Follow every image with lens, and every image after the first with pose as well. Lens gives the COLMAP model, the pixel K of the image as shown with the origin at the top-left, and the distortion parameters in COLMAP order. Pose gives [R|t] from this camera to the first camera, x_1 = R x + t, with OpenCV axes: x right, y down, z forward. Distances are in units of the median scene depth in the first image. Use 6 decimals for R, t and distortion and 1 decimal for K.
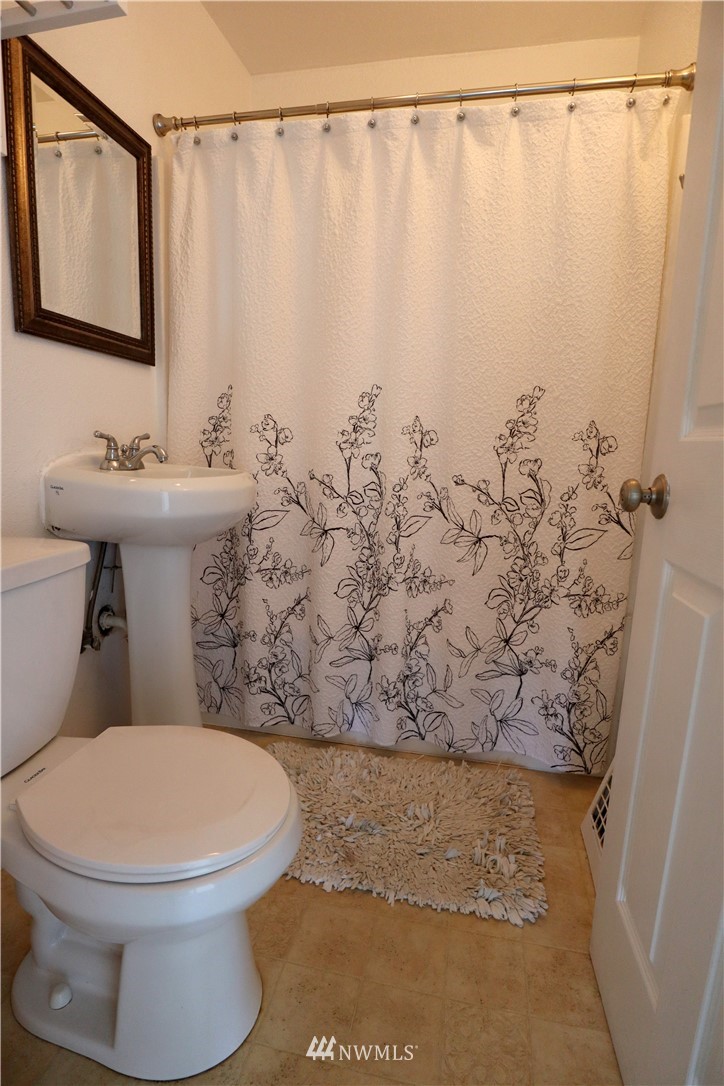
lens RADIAL K [[547.2, 0, 373.0], [0, 547.2, 543.8], [0, 0, 1]] dist [-0.041257, 0.007857]
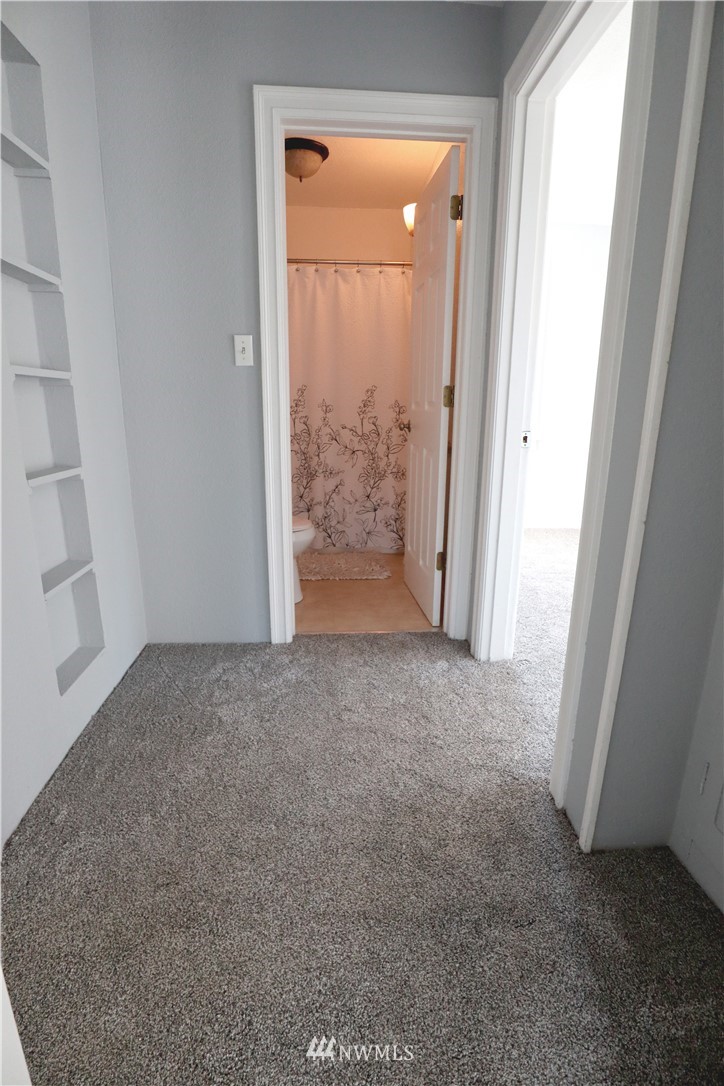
lens RADIAL K [[547.2, 0, 373.0], [0, 547.2, 543.8], [0, 0, 1]] dist [-0.041257, 0.007857]
pose [[0.956310, -0.090377, 0.278035, -0.408748], [0.069683, 0.994072, 0.083453, 0.191521], [-0.283929, -0.060433, 0.956939, -1.271227]]
